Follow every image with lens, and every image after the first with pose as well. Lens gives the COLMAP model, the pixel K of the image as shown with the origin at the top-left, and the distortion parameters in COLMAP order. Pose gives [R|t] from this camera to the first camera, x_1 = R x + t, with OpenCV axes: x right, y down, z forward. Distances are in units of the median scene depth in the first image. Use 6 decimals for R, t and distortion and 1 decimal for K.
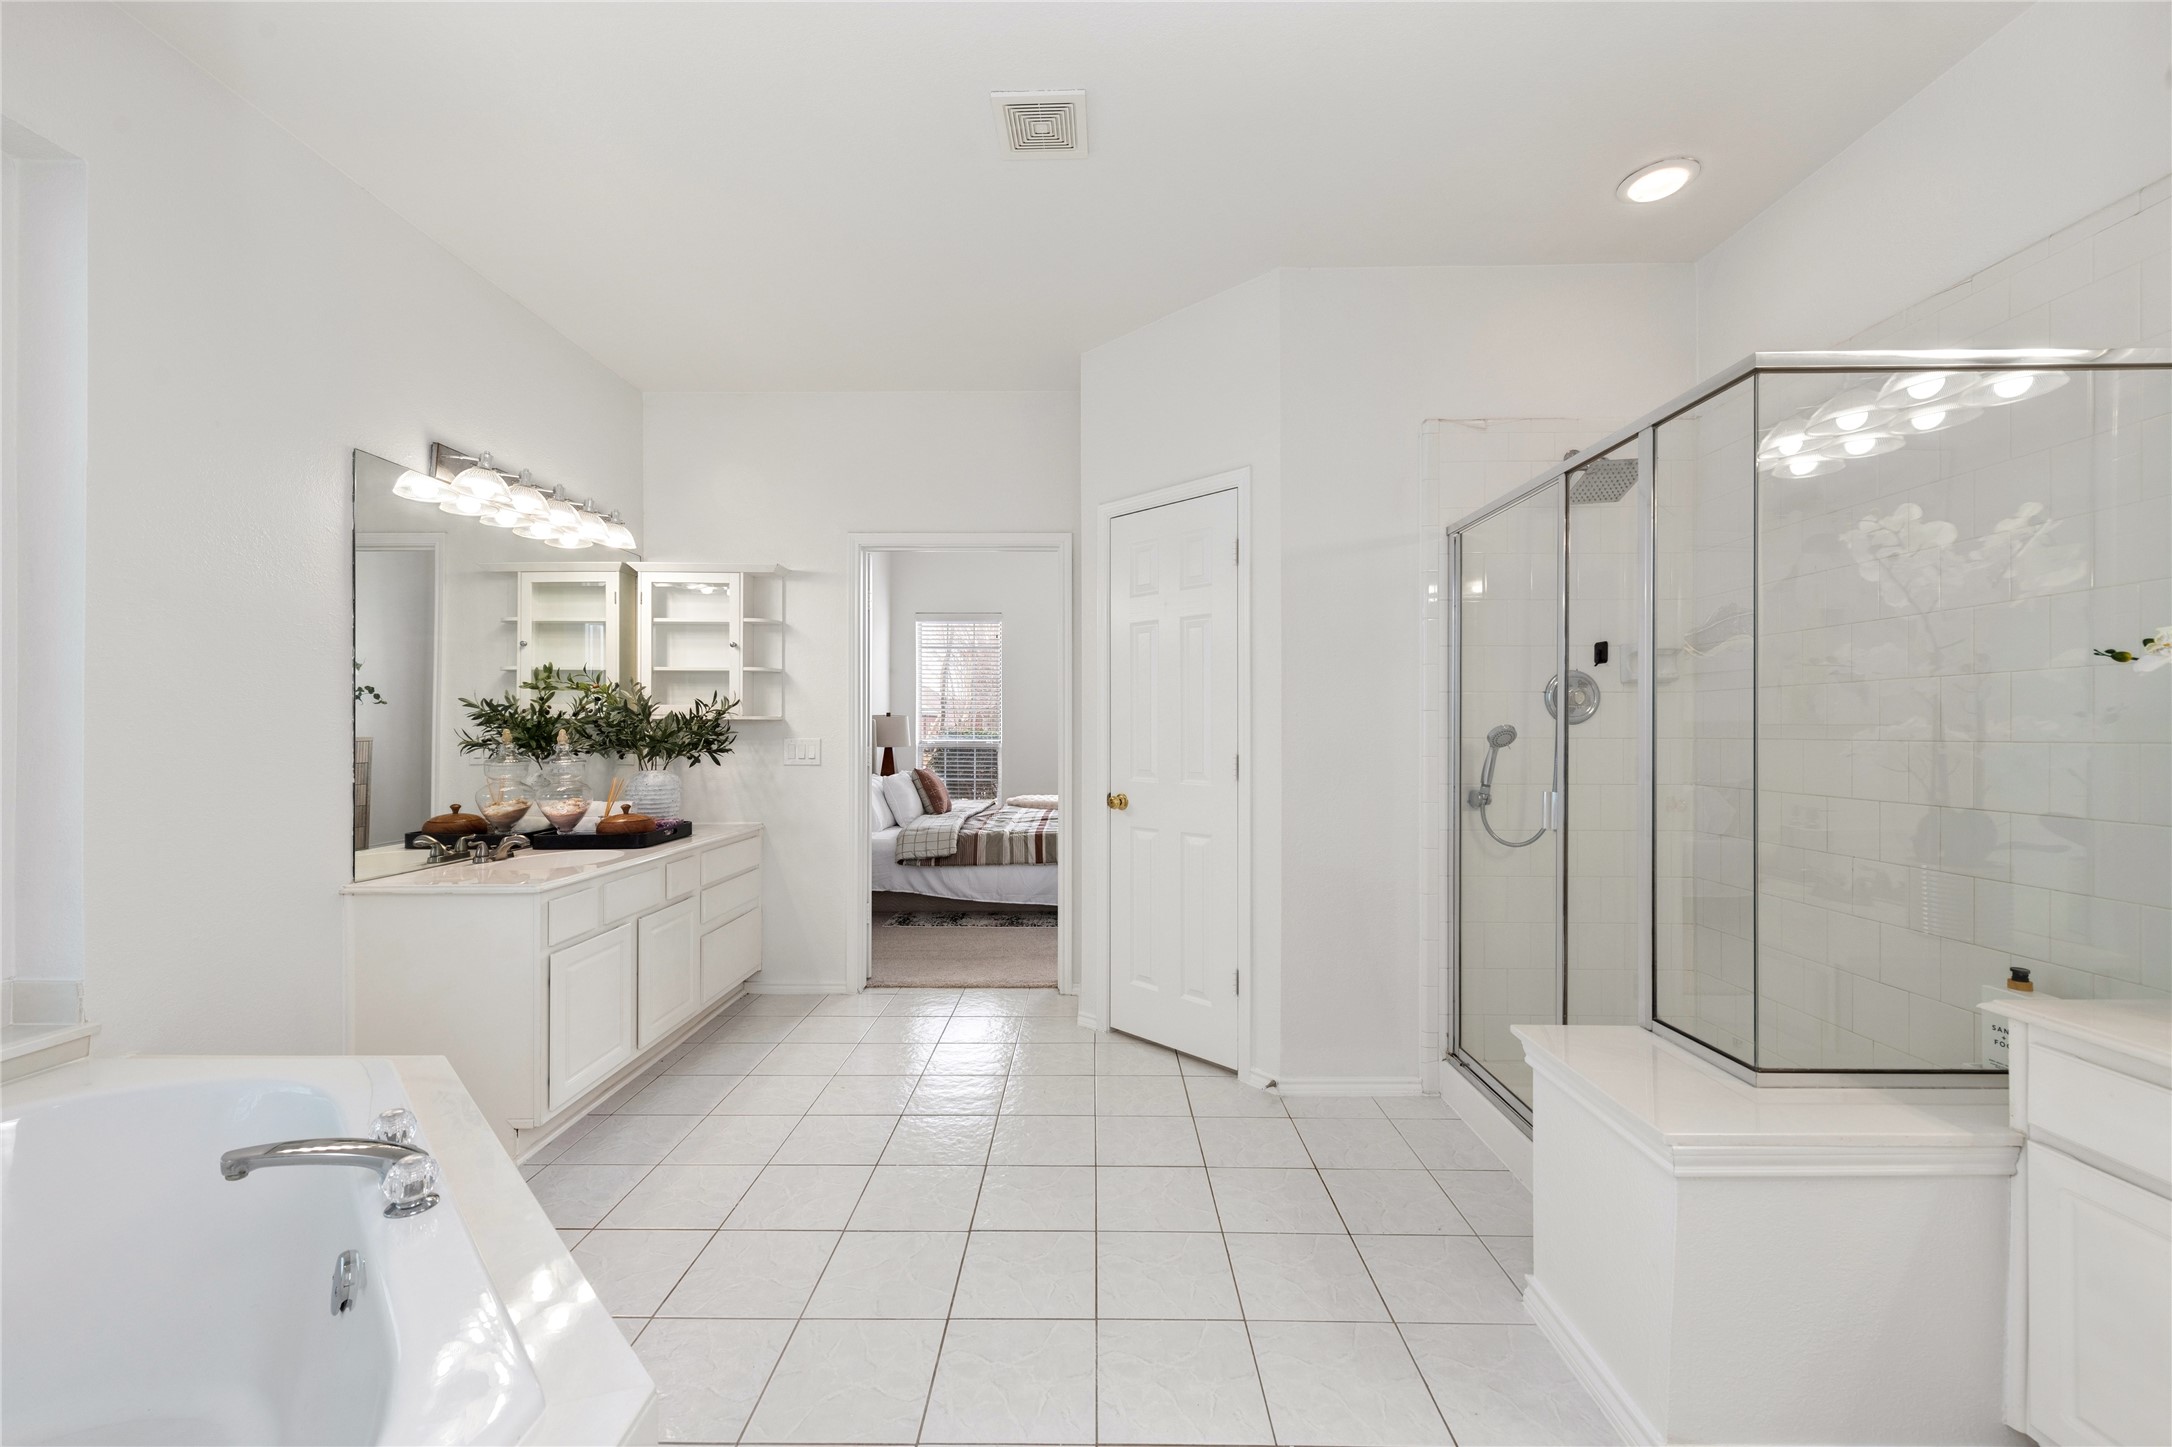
lens RADIAL K [[862.1, 0, 1067.9], [0, 862.1, 728.4], [0, 0, 1]] dist [0.008550, -0.000557]
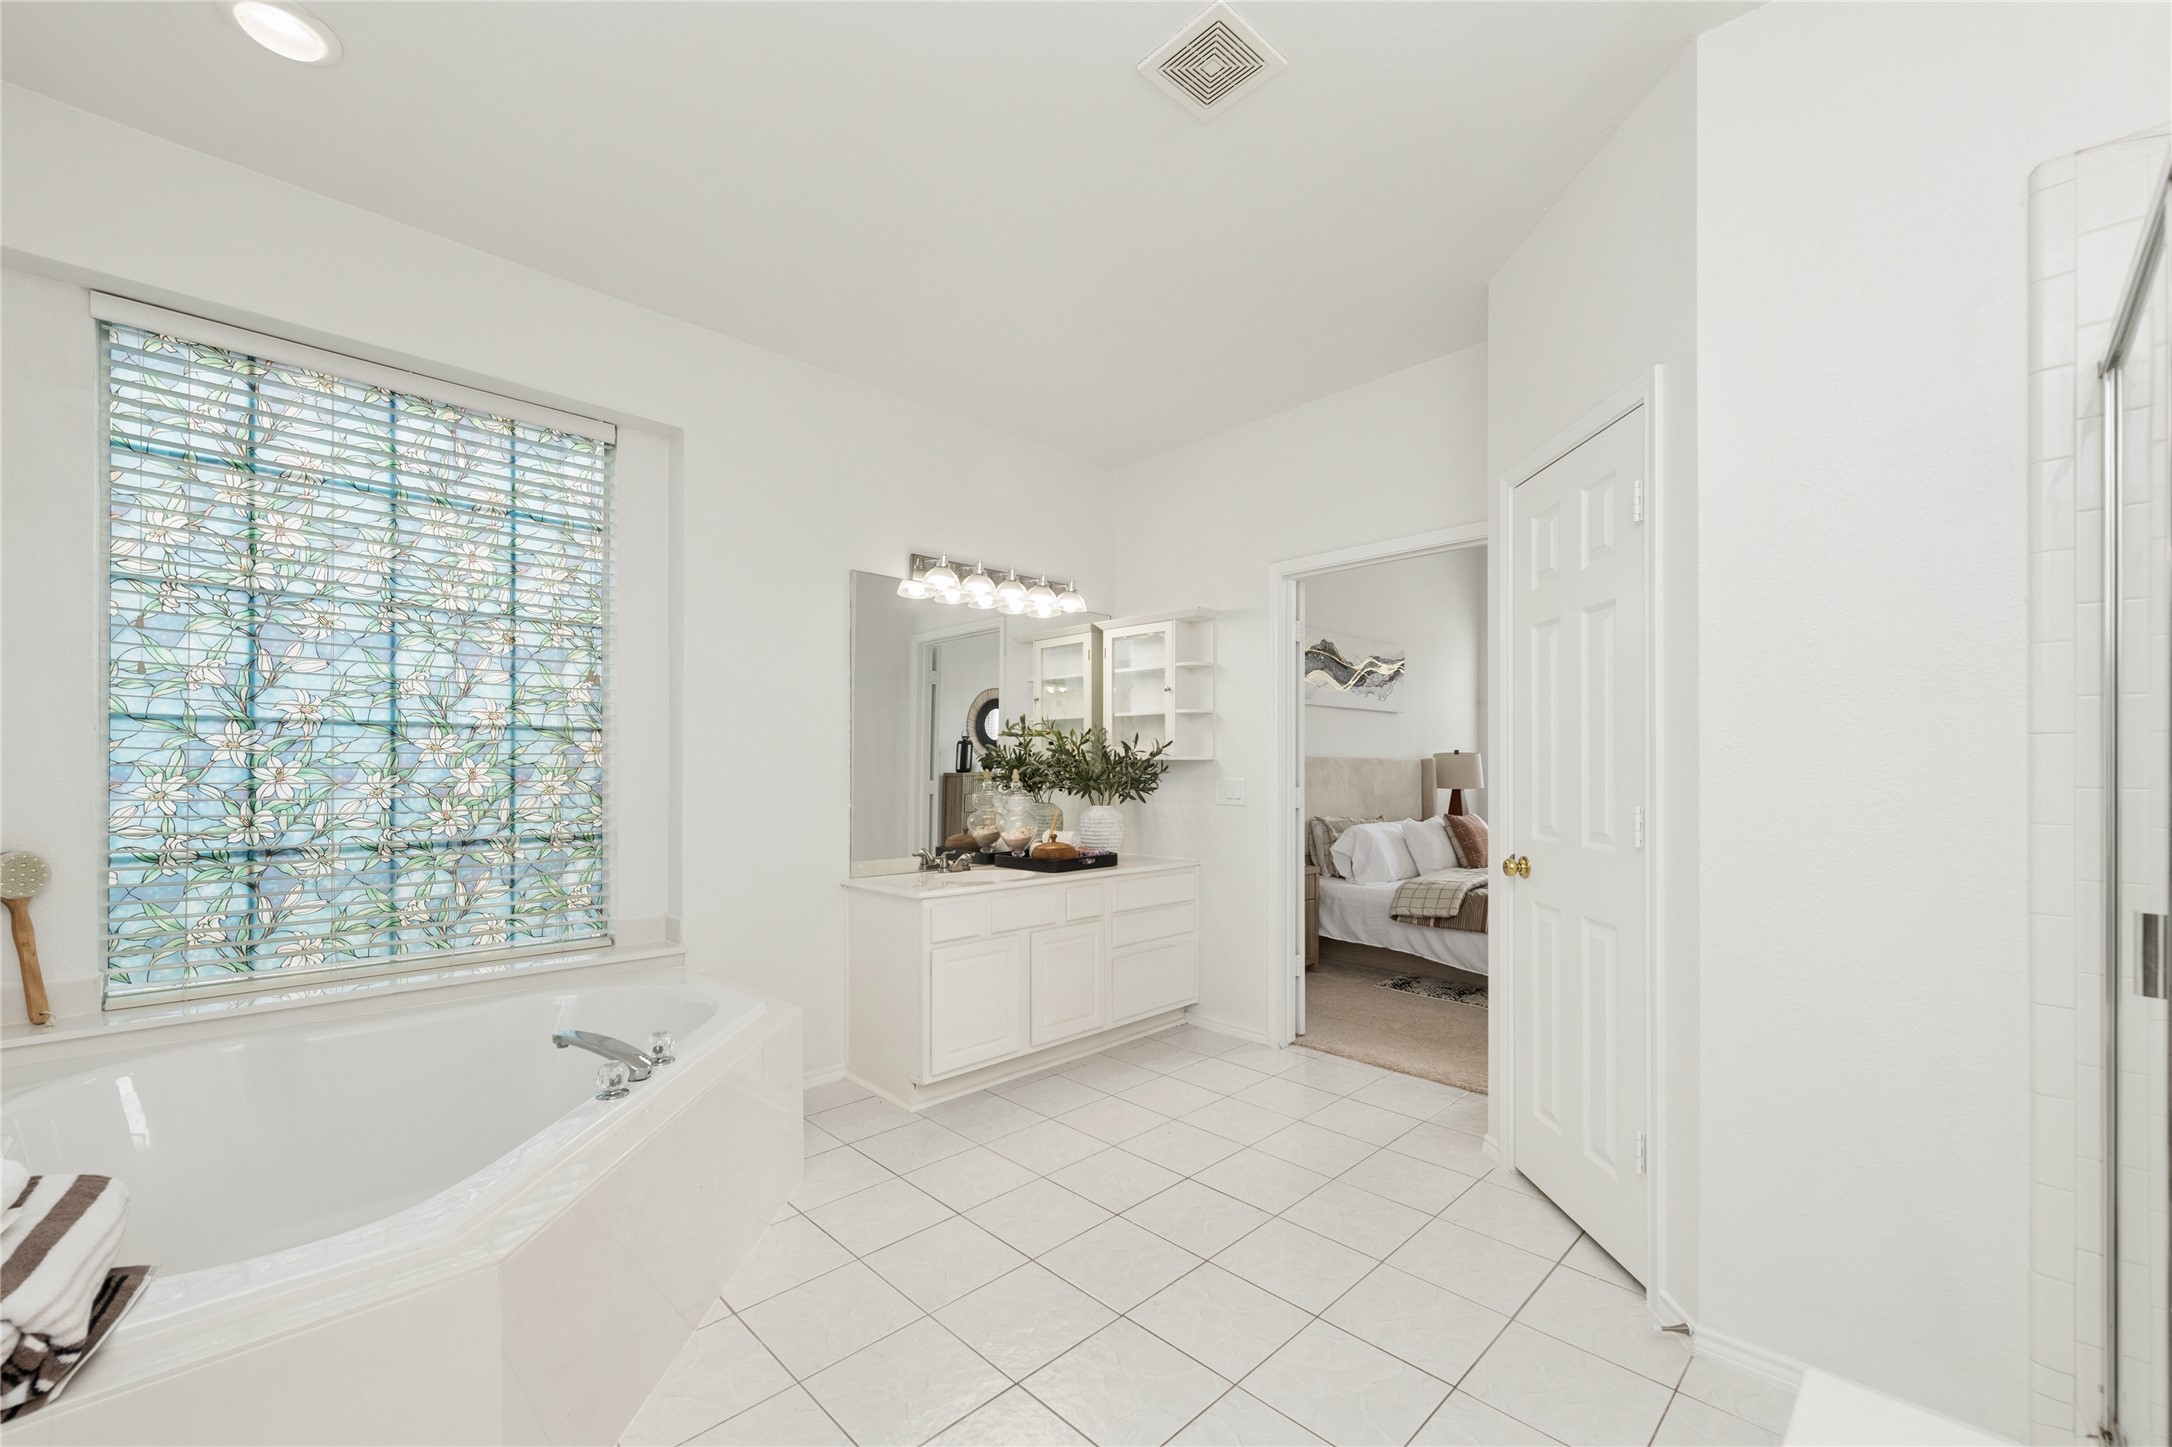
lens RADIAL K [[862.1, 0, 1058.2], [0, 862.1, 767.9], [0, 0, 1]] dist [0.008550, -0.000557]
pose [[0.704106, 0.000121, -0.710095, 0.264169], [-0.000203, 1.000000, -0.000030, -0.000448], [0.710095, 0.000165, 0.704106, 0.162229]]
